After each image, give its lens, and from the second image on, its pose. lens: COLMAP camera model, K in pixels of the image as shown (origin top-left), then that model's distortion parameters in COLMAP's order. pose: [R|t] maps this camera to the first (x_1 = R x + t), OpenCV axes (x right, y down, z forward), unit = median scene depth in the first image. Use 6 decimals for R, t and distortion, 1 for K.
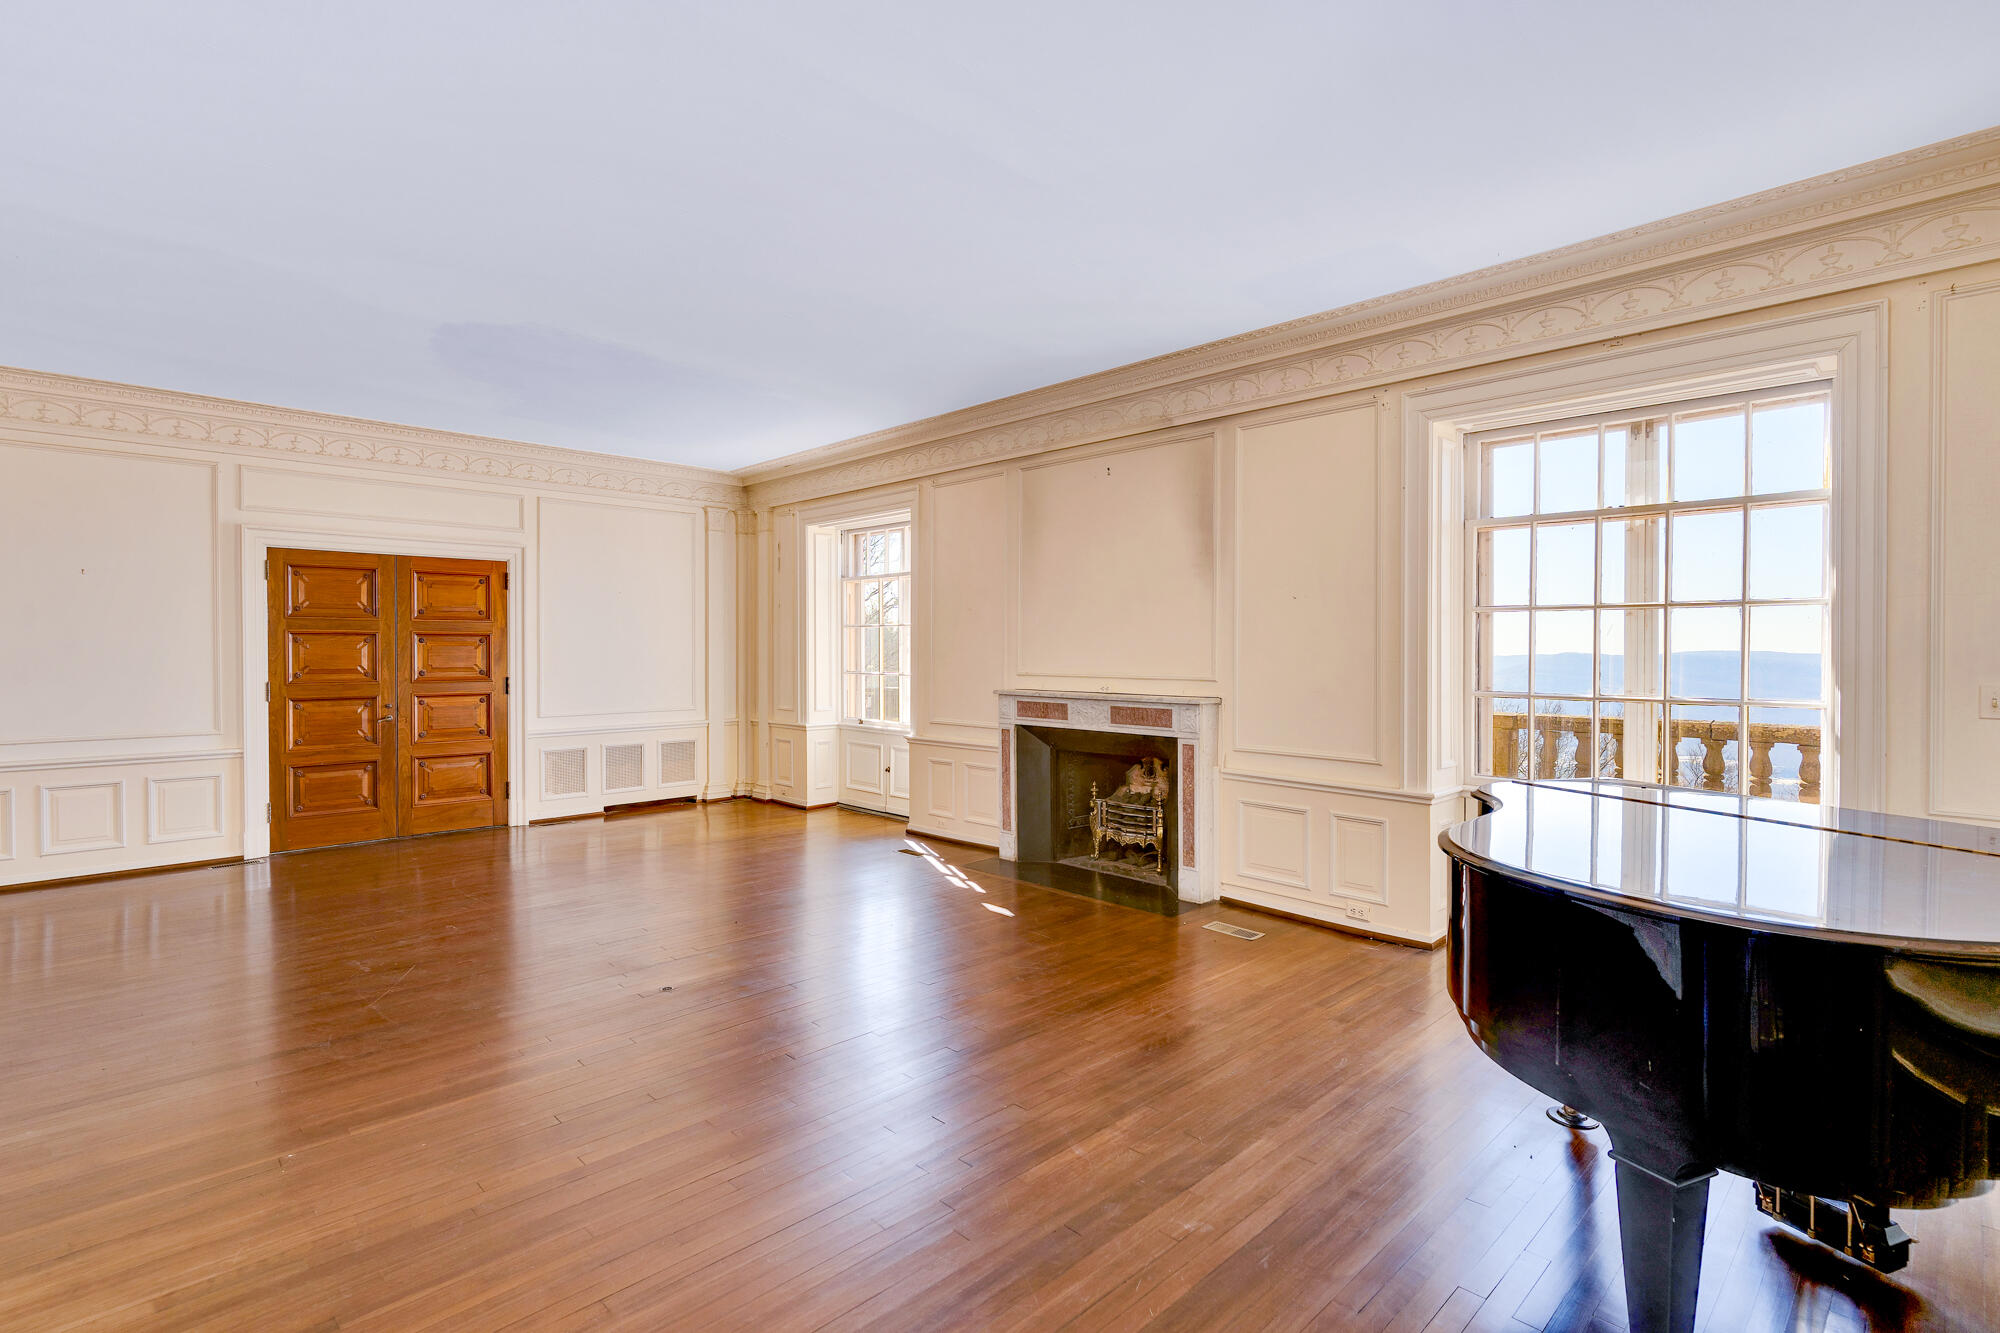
lens RADIAL K [[967.8, 0, 996.2], [0, 967.8, 659.5], [0, 0, 1]] dist [0.003719, 0.000371]
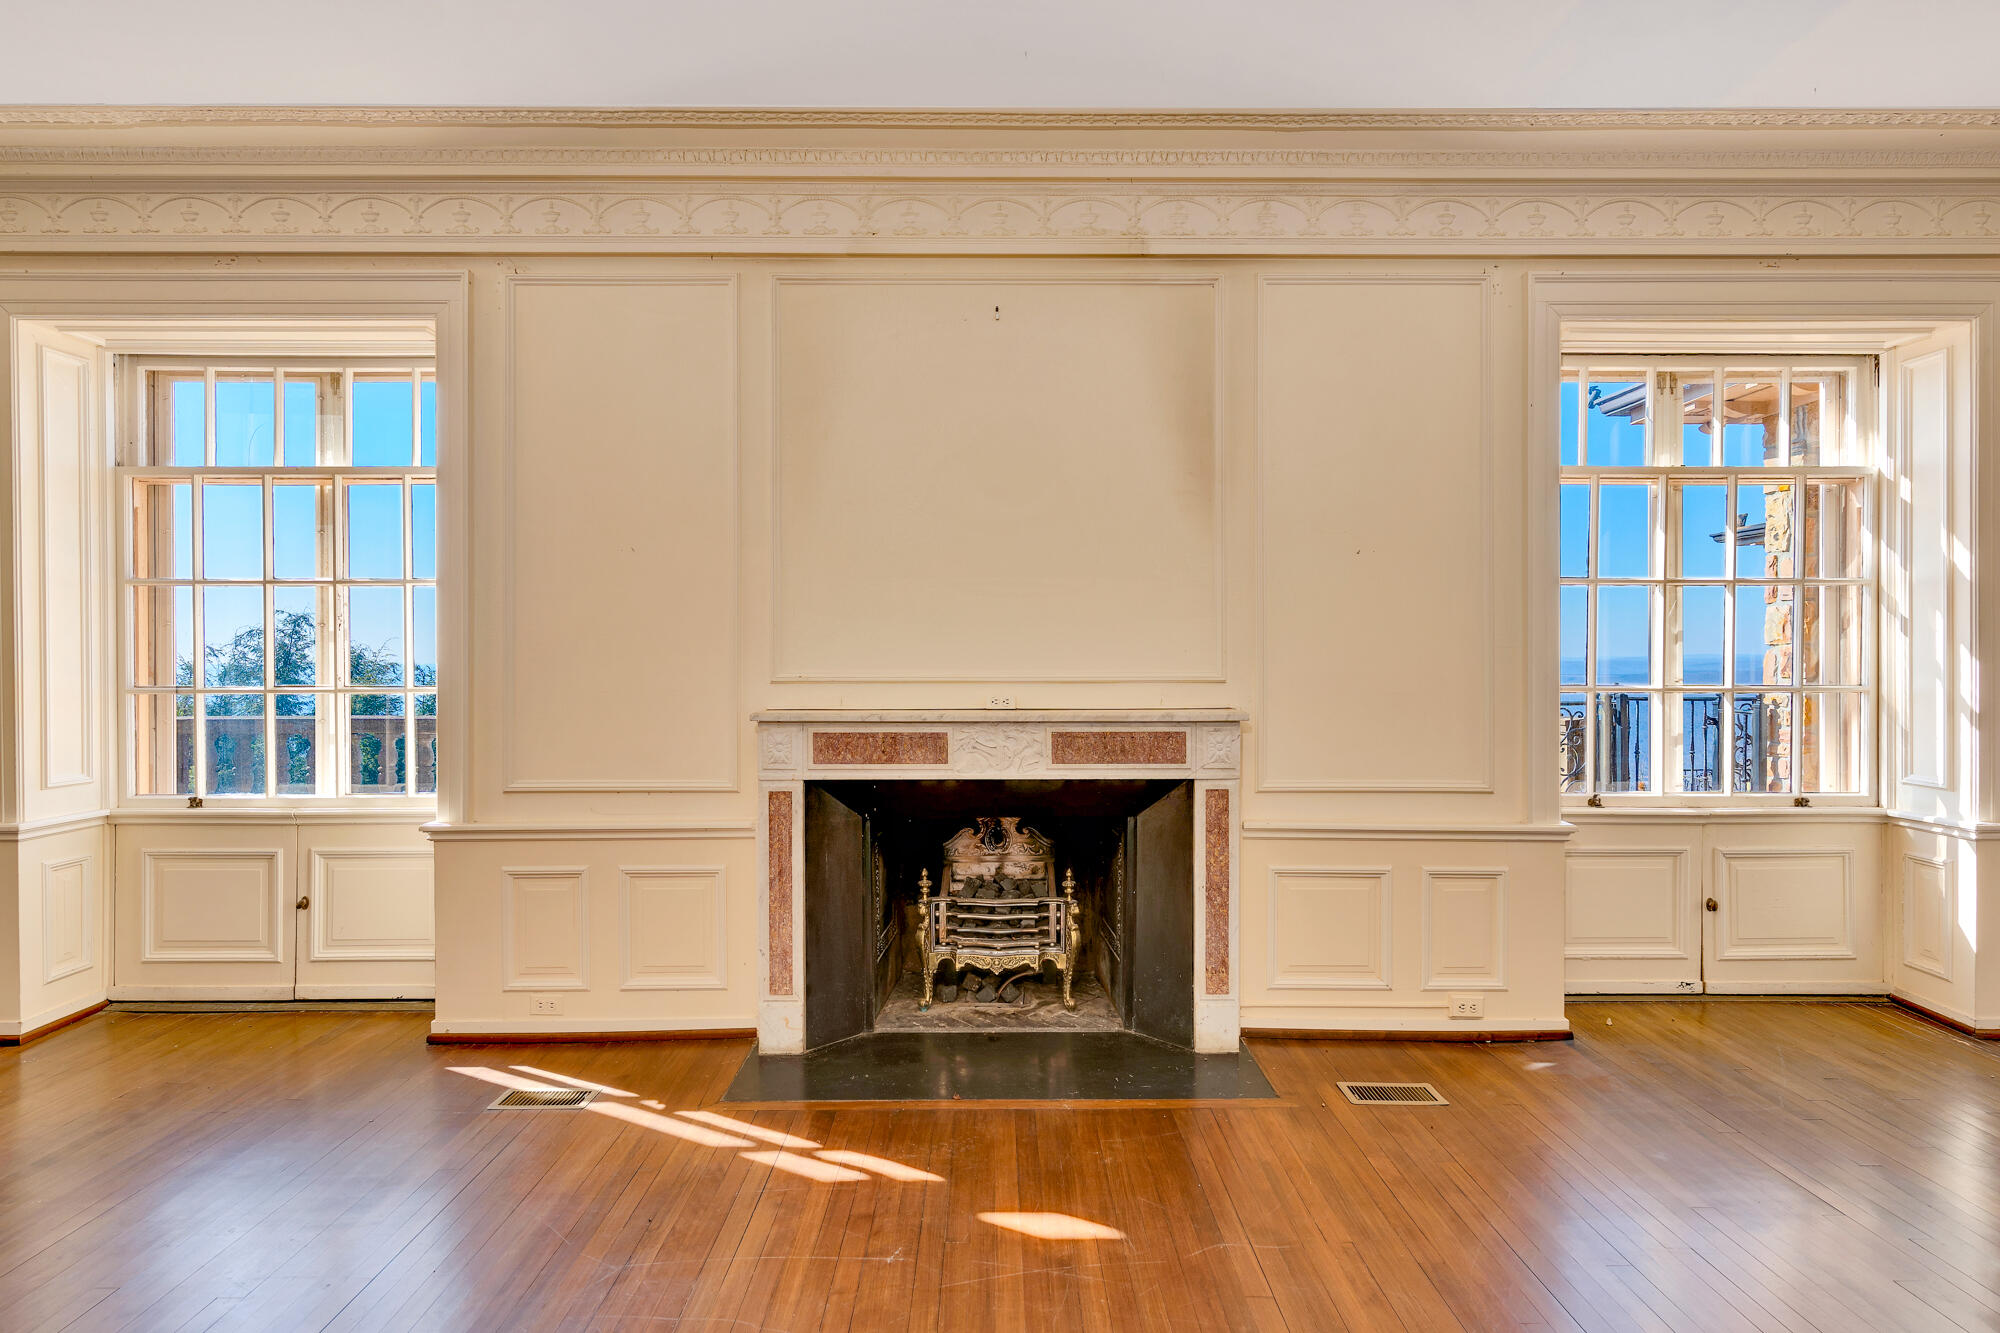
lens RADIAL K [[967.8, 0, 1003.7], [0, 967.8, 665.0], [0, 0, 1]] dist [0.003719, 0.000371]
pose [[0.687850, -0.007350, 0.725816, -0.276910], [0.010645, 0.999943, 0.000038, 0.008691], [-0.725775, 0.007700, 0.687889, 0.588493]]
